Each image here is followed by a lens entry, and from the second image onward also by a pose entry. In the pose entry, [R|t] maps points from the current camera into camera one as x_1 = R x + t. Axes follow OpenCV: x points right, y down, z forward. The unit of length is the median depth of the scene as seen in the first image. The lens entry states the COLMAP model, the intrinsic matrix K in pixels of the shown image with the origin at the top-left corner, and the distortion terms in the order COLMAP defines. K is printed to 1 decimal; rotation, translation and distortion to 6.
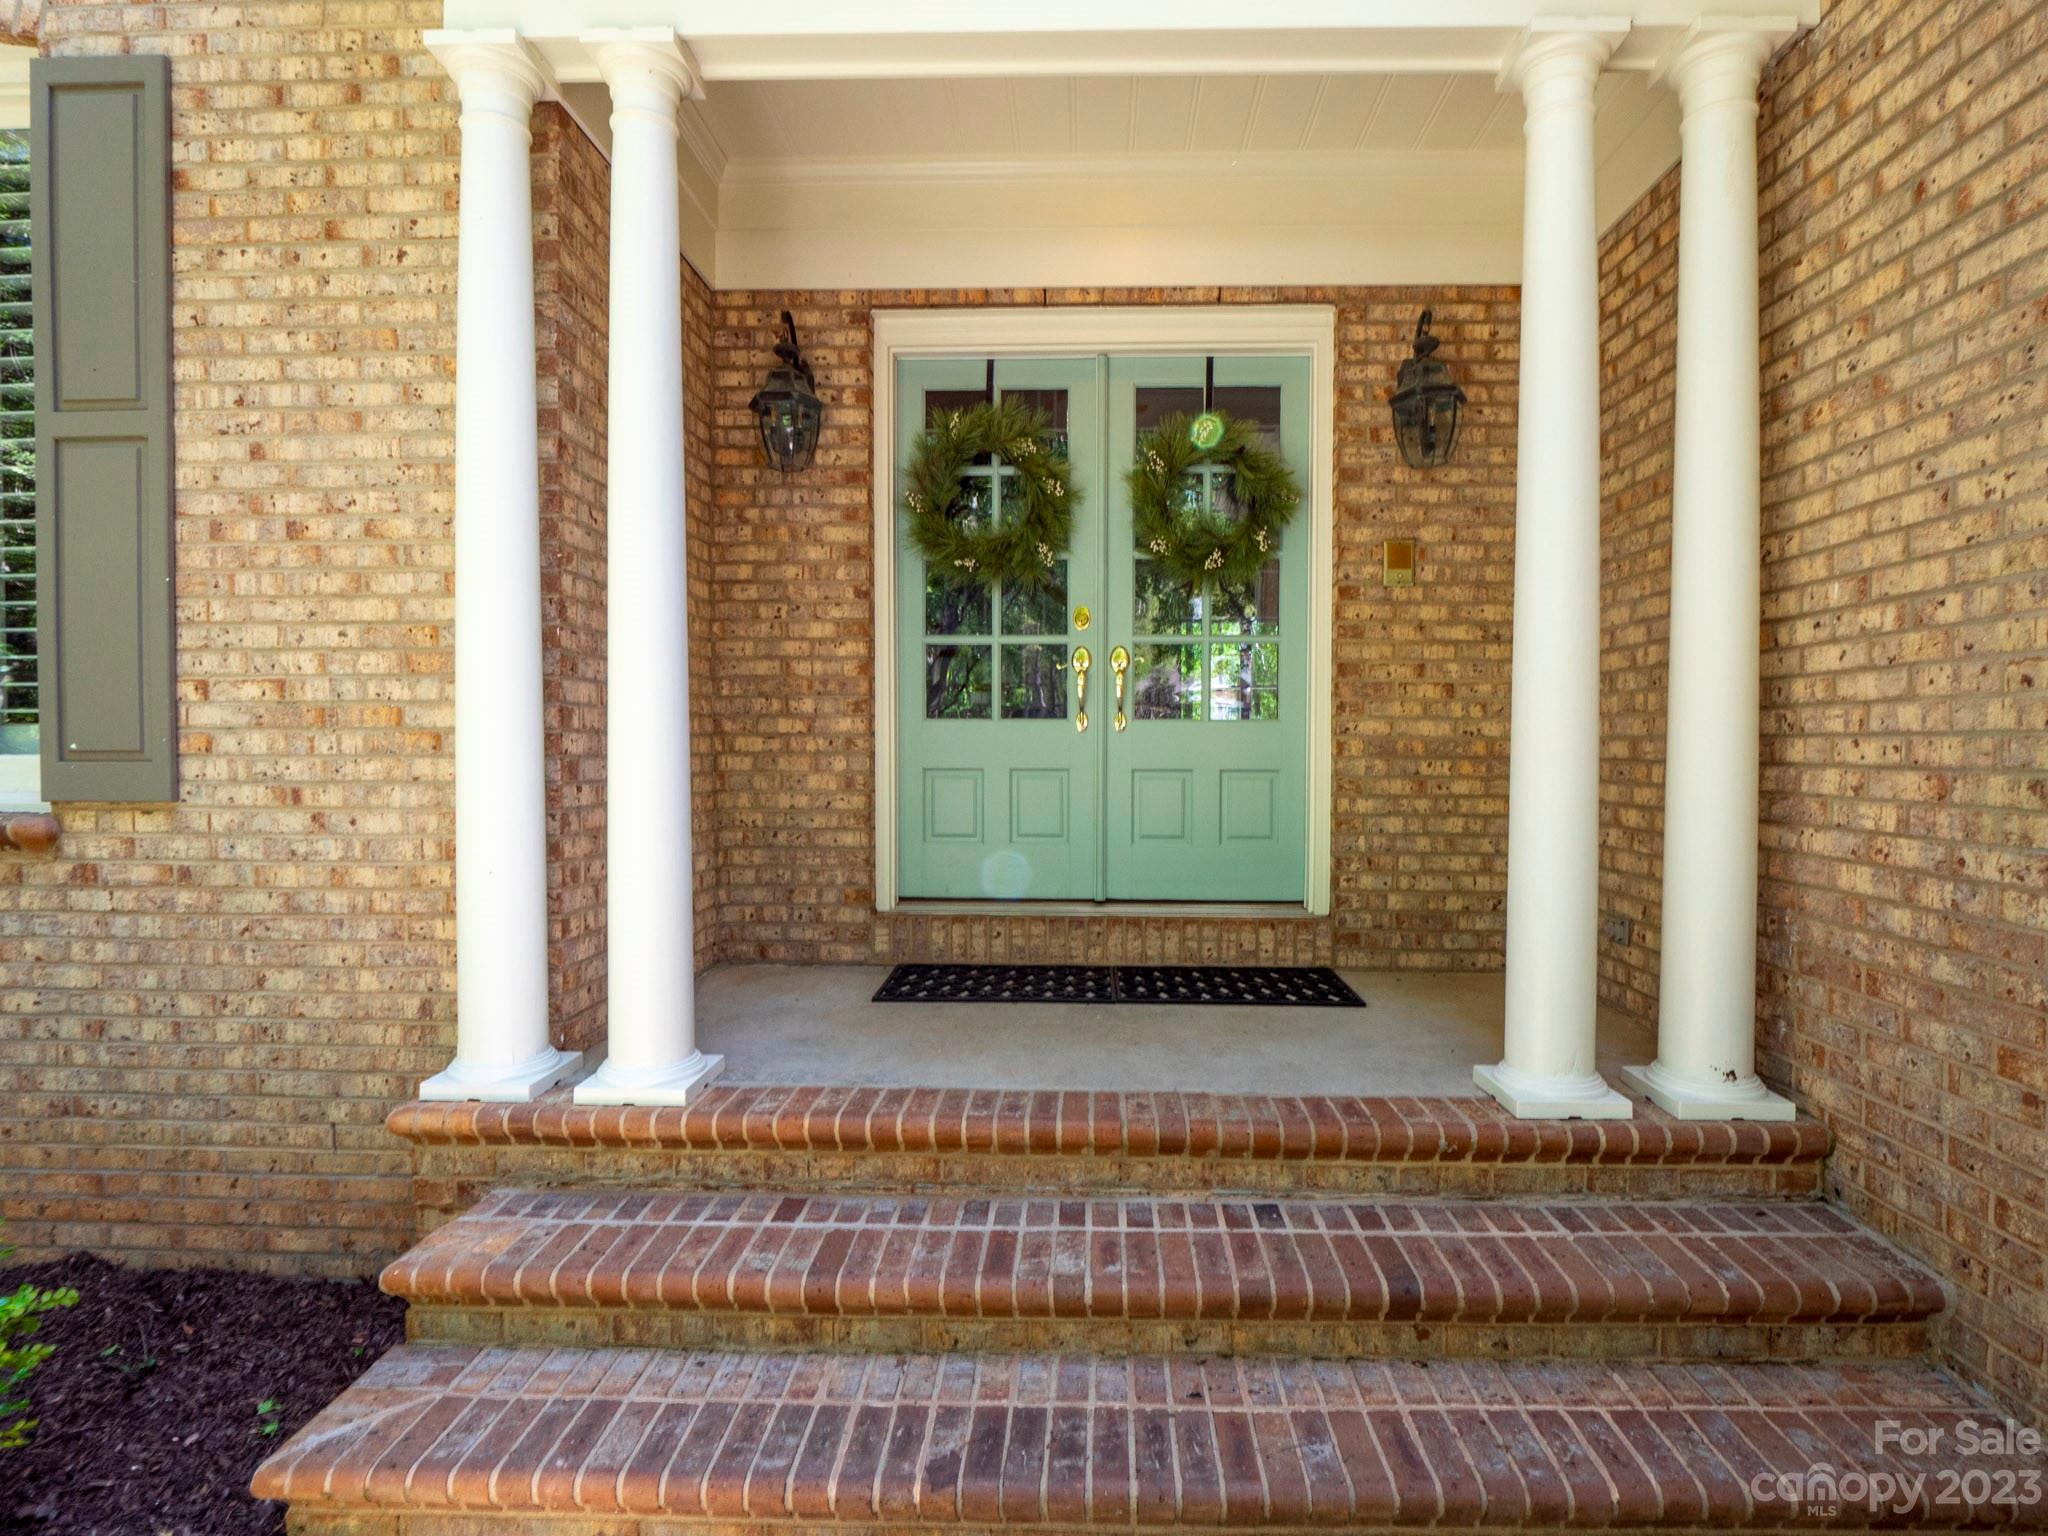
lens RADIAL K [[1030.1, 0, 1030.4], [0, 1030.1, 764.5], [0, 0, 1]] dist [0.003335, -0.000224]
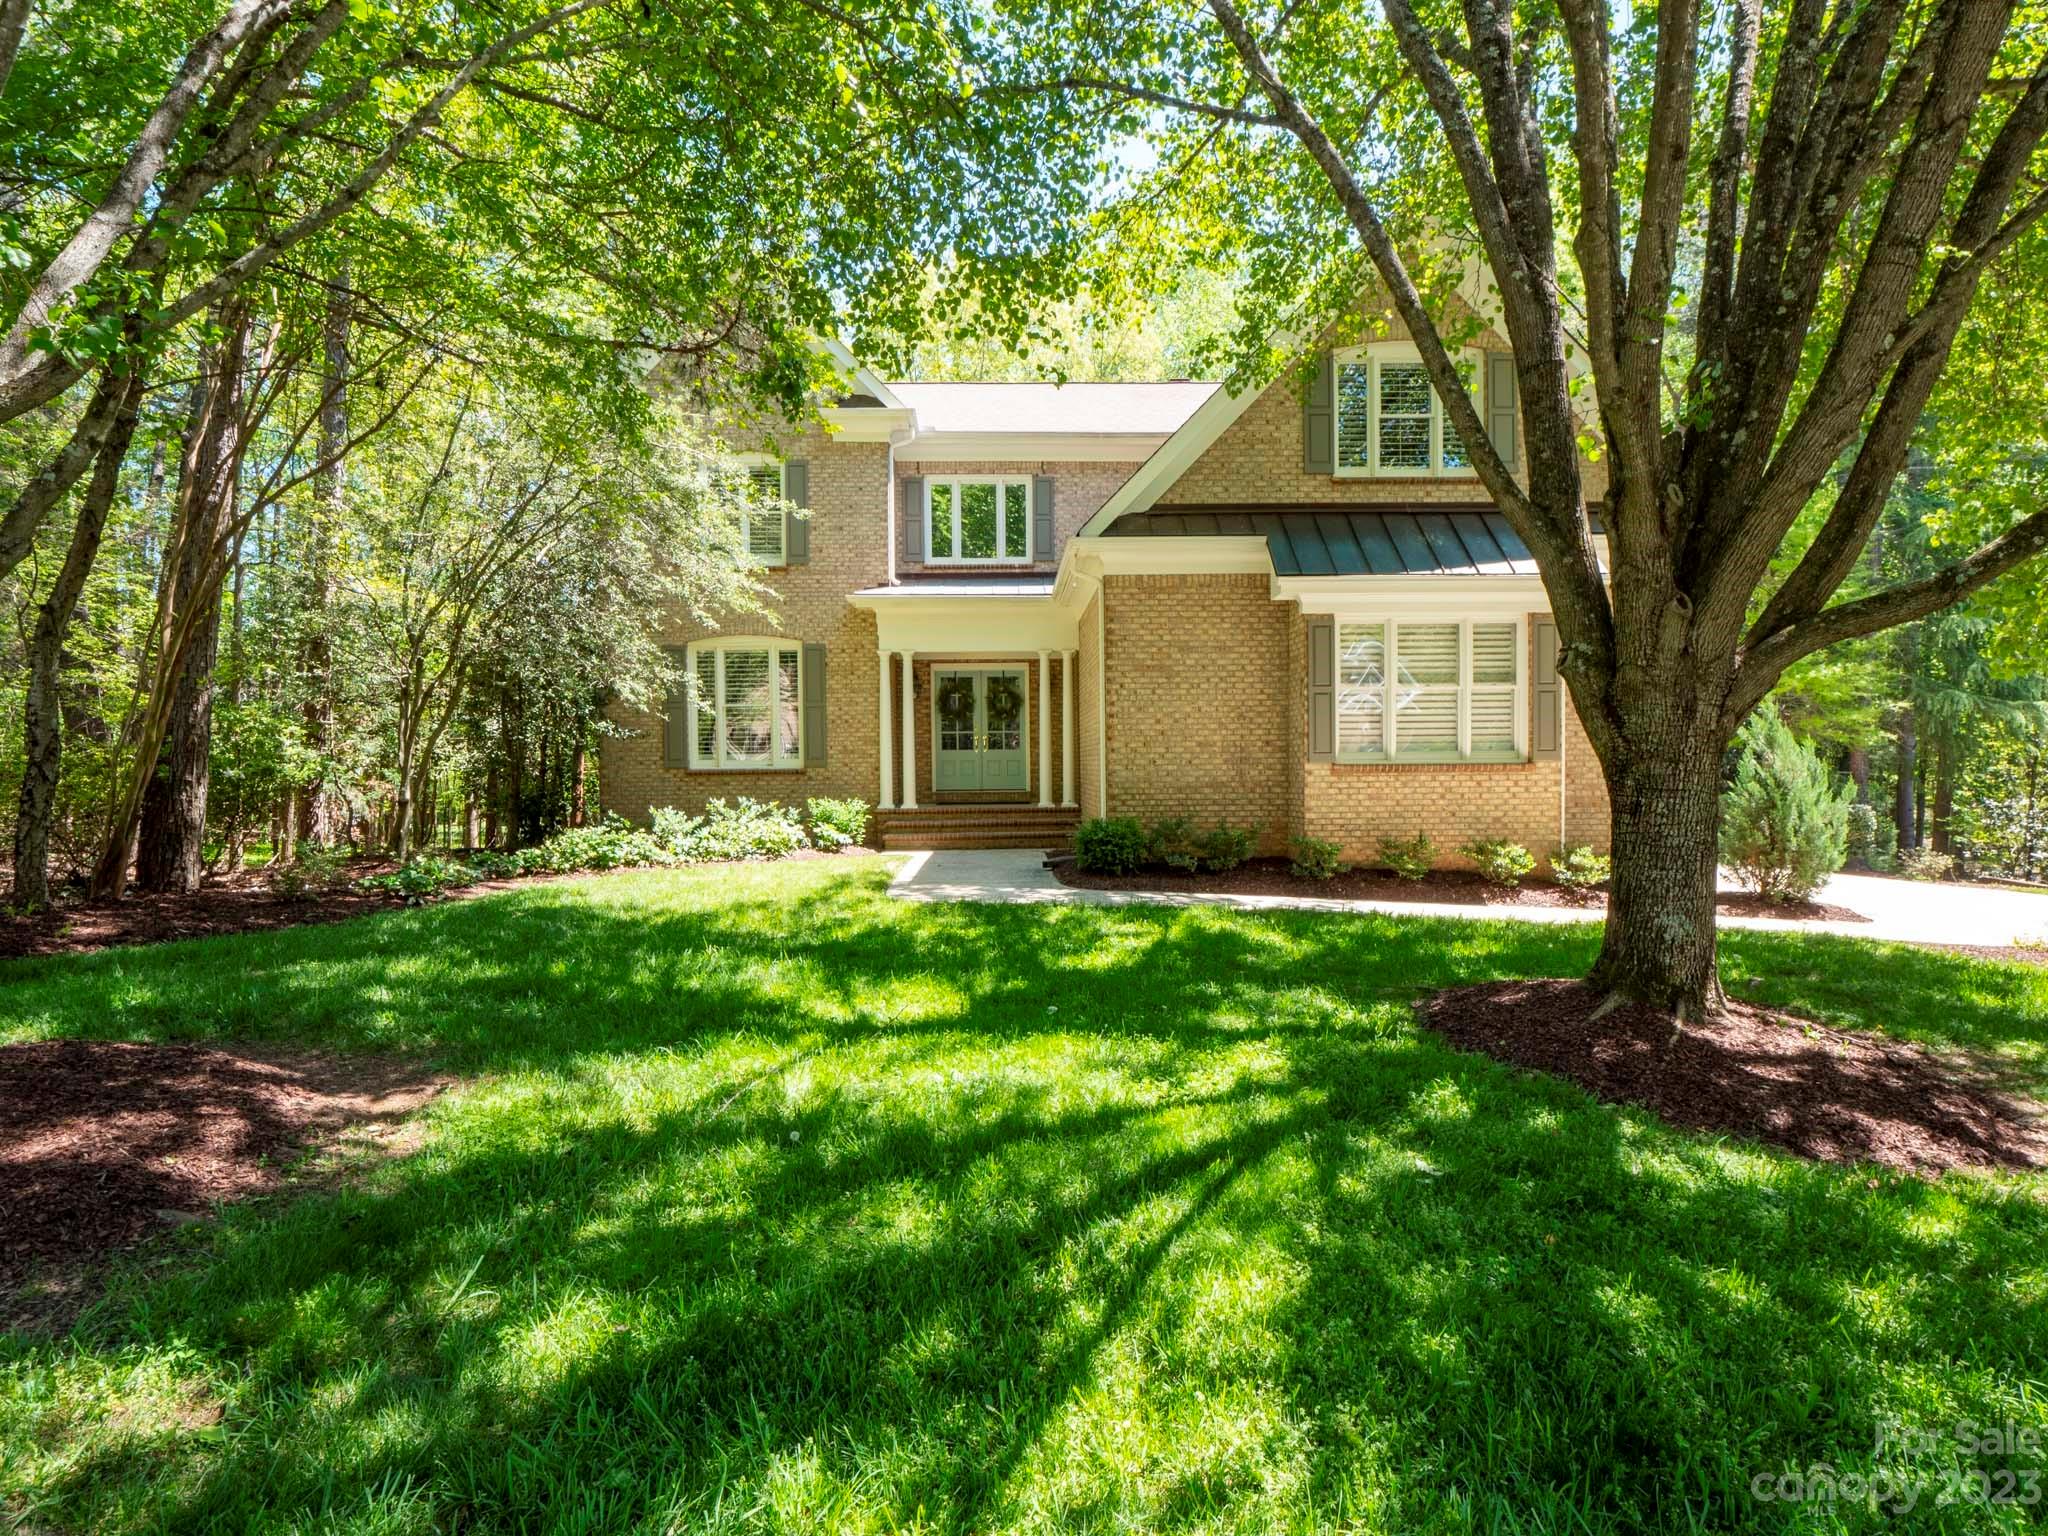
lens RADIAL K [[1074.5, 0, 1022.2], [0, 1074.5, 765.9], [0, 0, 1]] dist [-0.000015, 0.000000]
pose [[0.997571, -0.006041, 0.069391, -0.079092], [0.006435, 0.999964, -0.005450, 0.053091], [-0.069356, 0.005883, 0.997575, -3.809113]]
